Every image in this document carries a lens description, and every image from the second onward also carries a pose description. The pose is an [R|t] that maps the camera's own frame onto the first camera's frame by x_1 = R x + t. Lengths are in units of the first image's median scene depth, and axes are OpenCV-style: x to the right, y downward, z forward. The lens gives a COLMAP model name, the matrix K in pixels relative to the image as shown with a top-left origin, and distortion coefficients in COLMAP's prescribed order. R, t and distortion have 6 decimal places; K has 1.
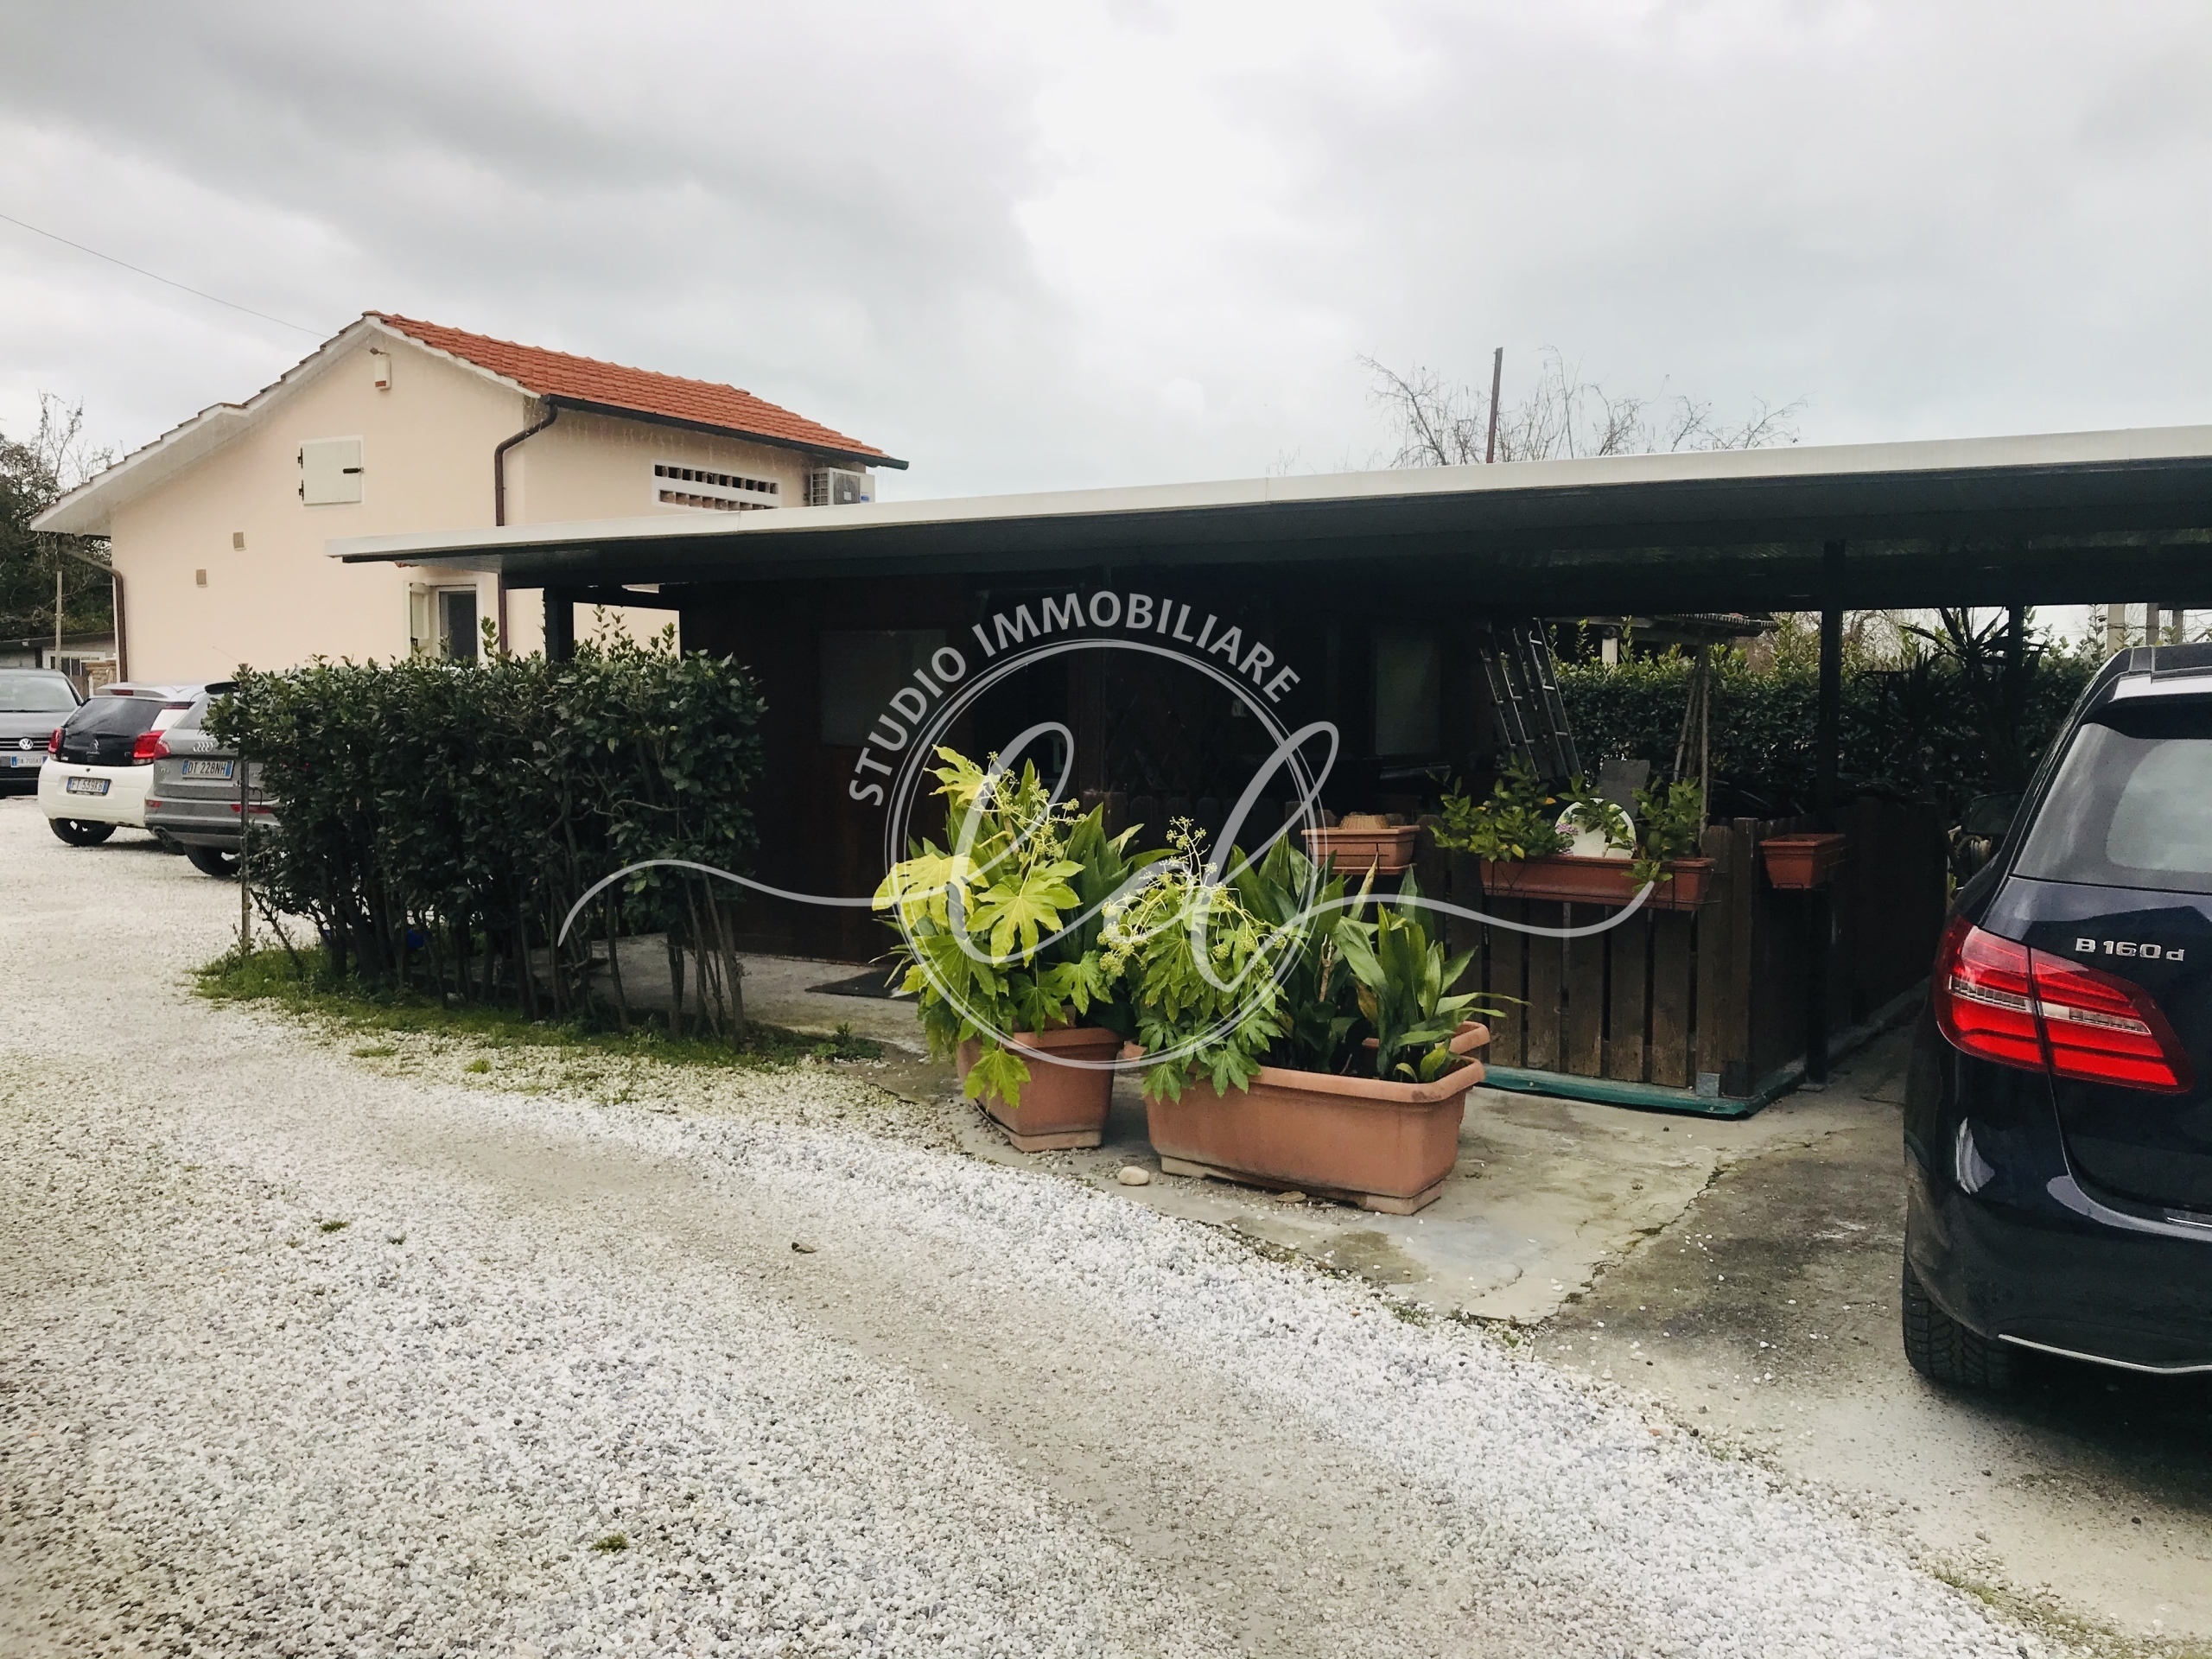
lens RADIAL K [[1777.3, 0, 1094.5], [0, 1777.3, 818.0], [0, 0, 1]] dist [0.016961, -0.051329]
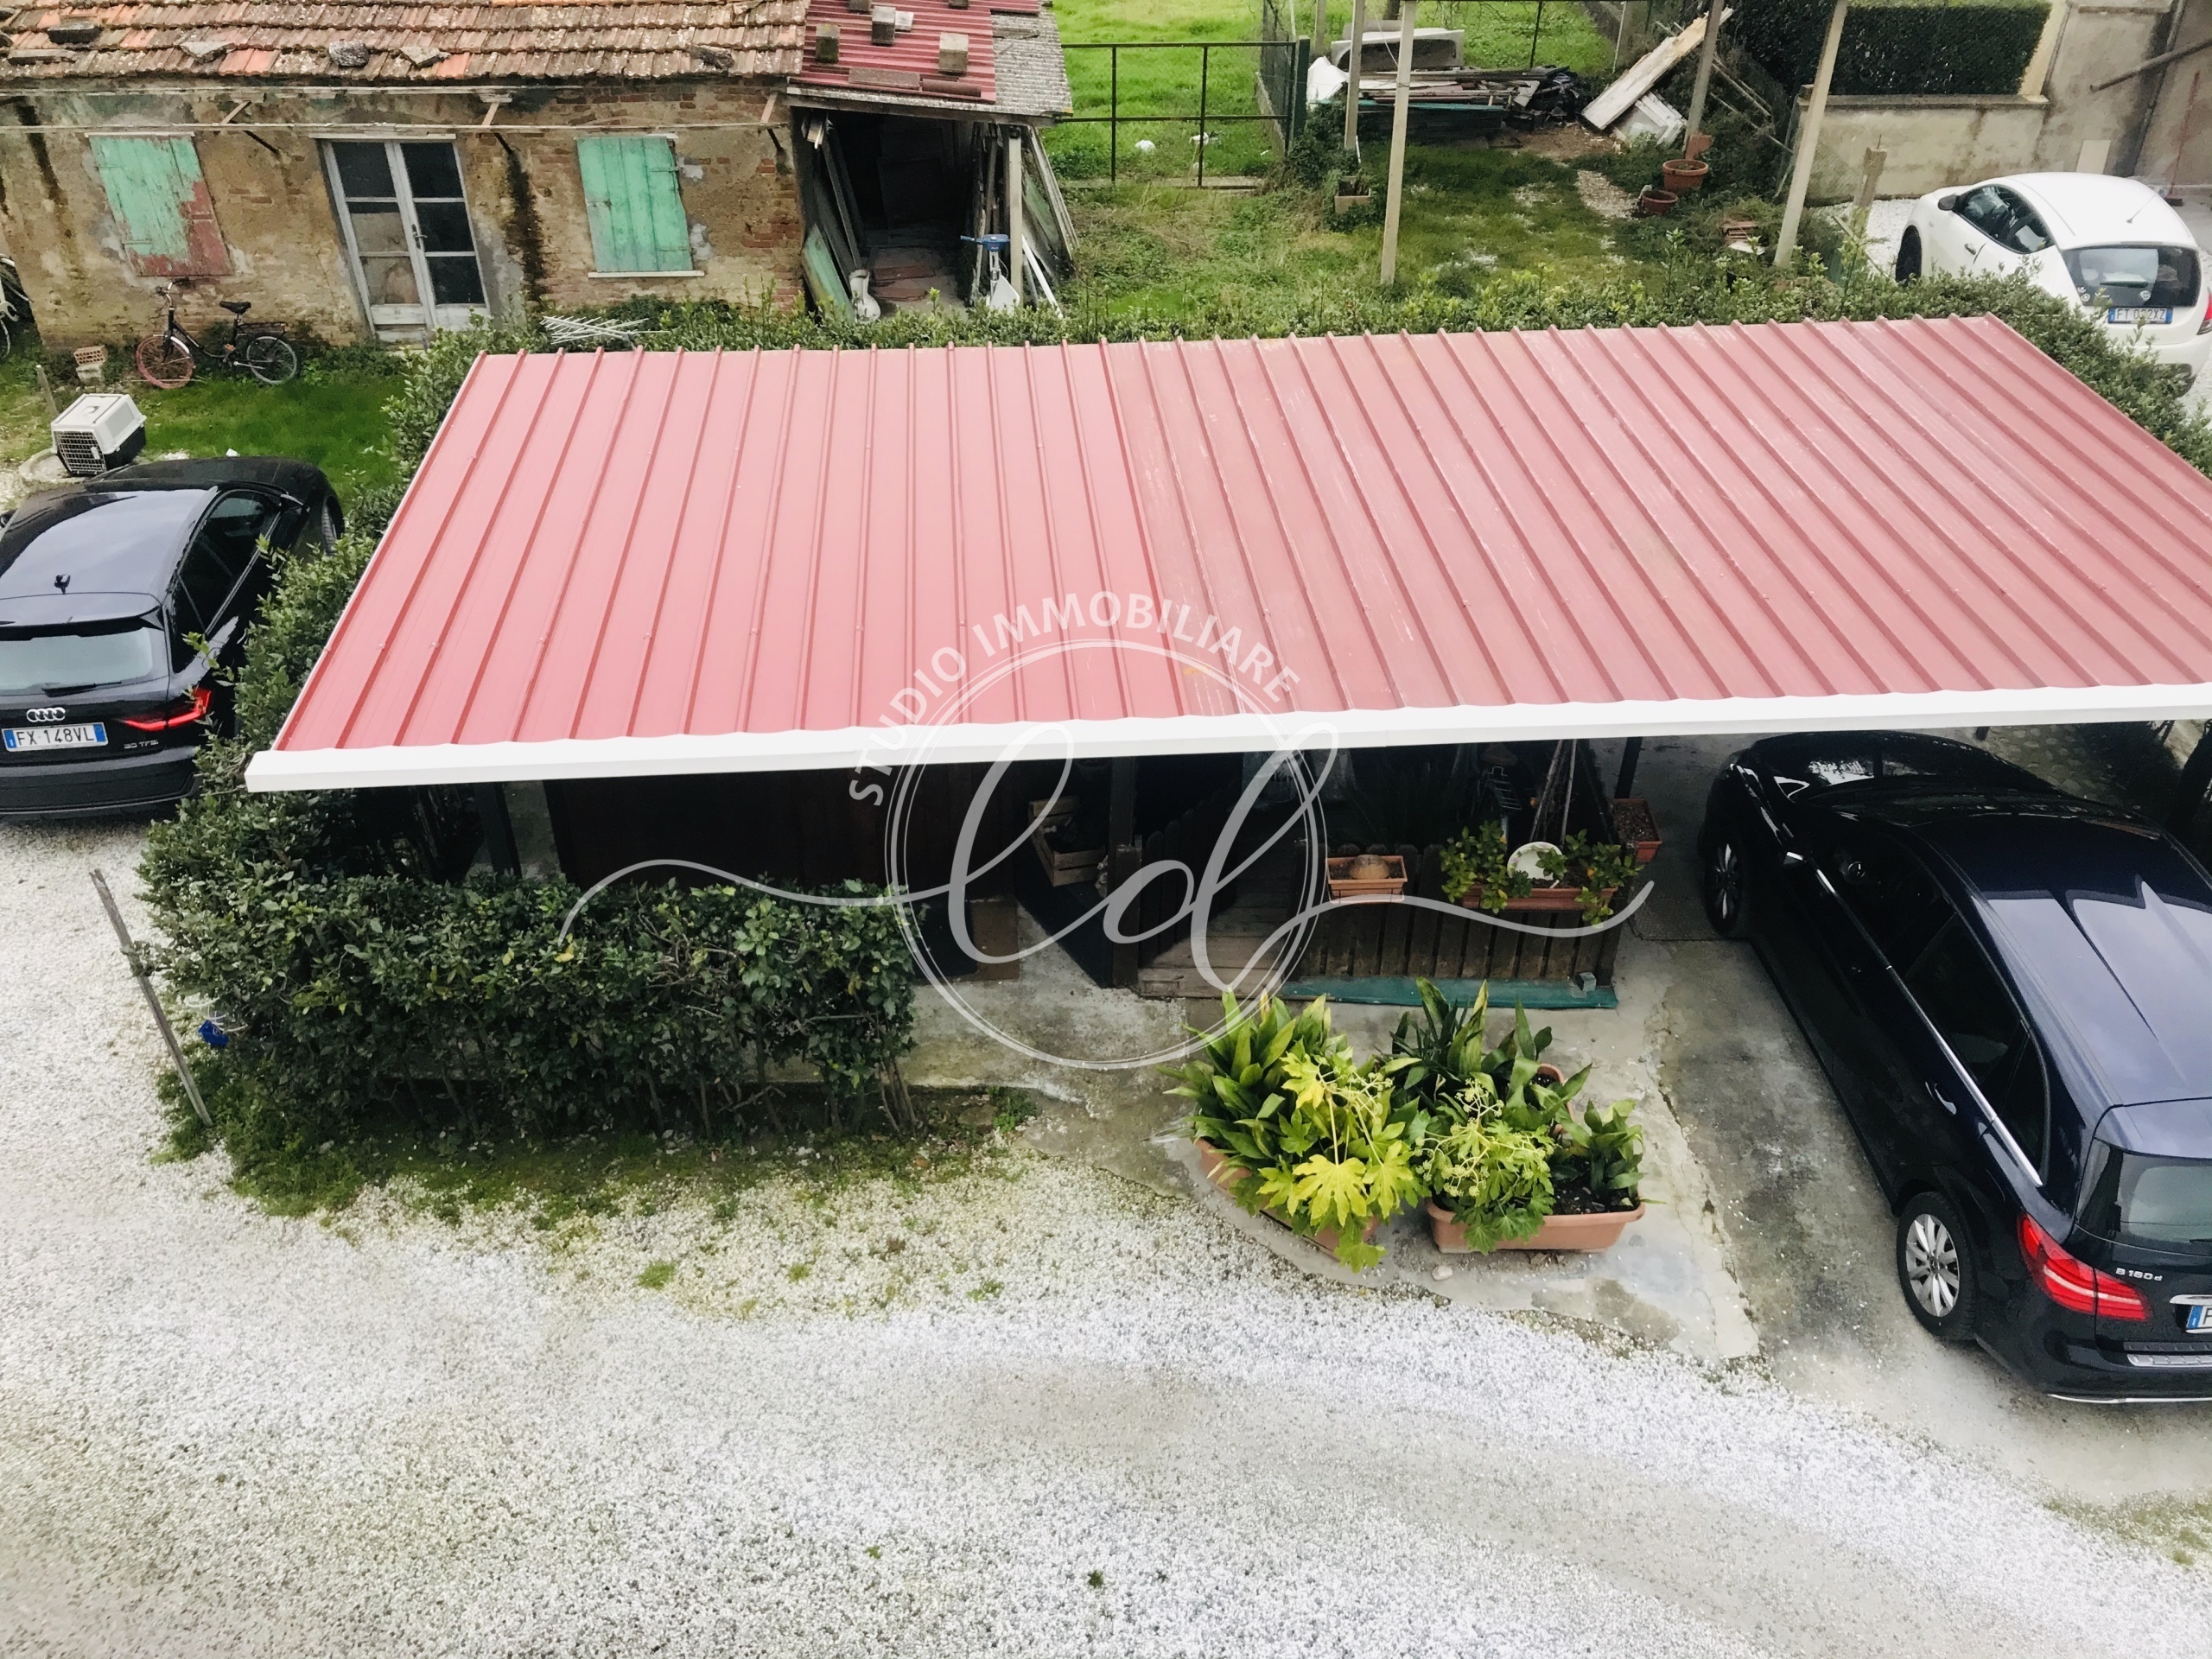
lens RADIAL K [[1777.3, 0, 1094.5], [0, 1777.3, 818.0], [0, 0, 1]] dist [0.016961, -0.051329]
pose [[0.836609, -0.323007, 0.442438, -0.958293], [0.042691, 0.843651, 0.535193, -1.190802], [-0.546134, -0.428859, 0.719595, 0.232120]]
